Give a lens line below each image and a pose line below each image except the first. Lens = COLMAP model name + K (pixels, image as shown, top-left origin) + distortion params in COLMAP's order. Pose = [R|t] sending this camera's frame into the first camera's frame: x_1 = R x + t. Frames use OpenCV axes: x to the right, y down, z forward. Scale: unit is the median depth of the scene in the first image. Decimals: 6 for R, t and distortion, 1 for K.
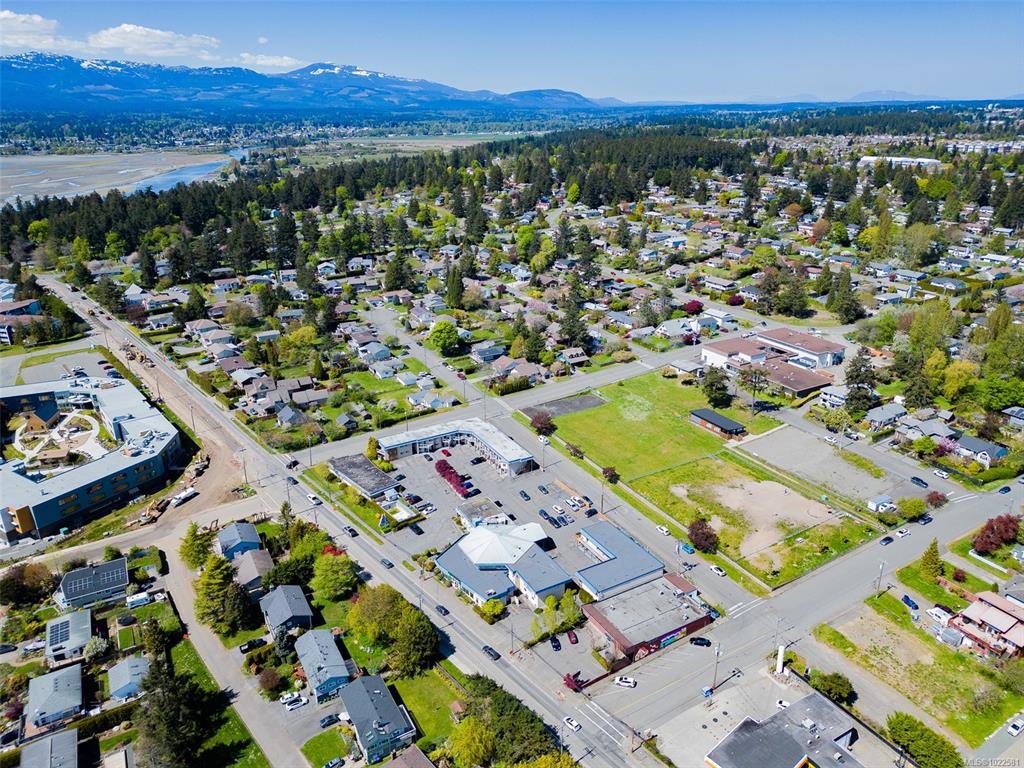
lens RADIAL K [[713.8, 0, 512.0], [0, 713.8, 384.0], [0, 0, 1]] dist [0.066035, -0.056361]
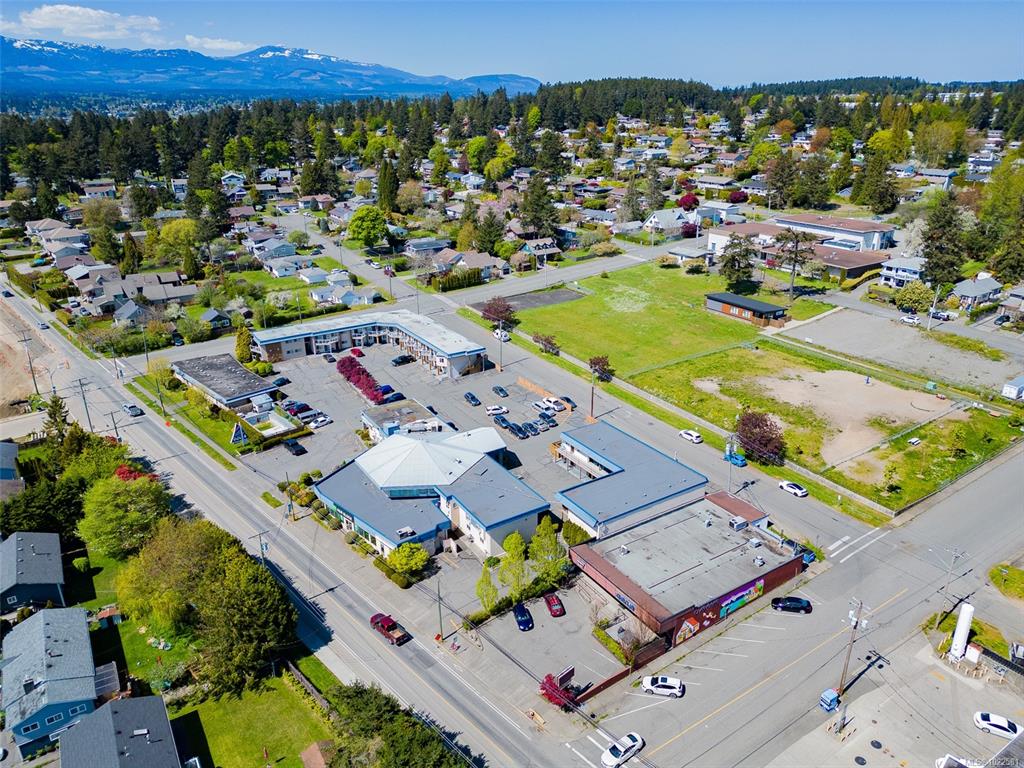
lens RADIAL K [[713.8, 0, 512.0], [0, 713.8, 384.0], [0, 0, 1]] dist [0.066035, -0.056361]
pose [[0.998473, -0.018408, 0.052081, 0.018256], [0.017713, 0.999748, 0.013781, 0.118943], [-0.052321, -0.012837, 0.998548, 0.310873]]
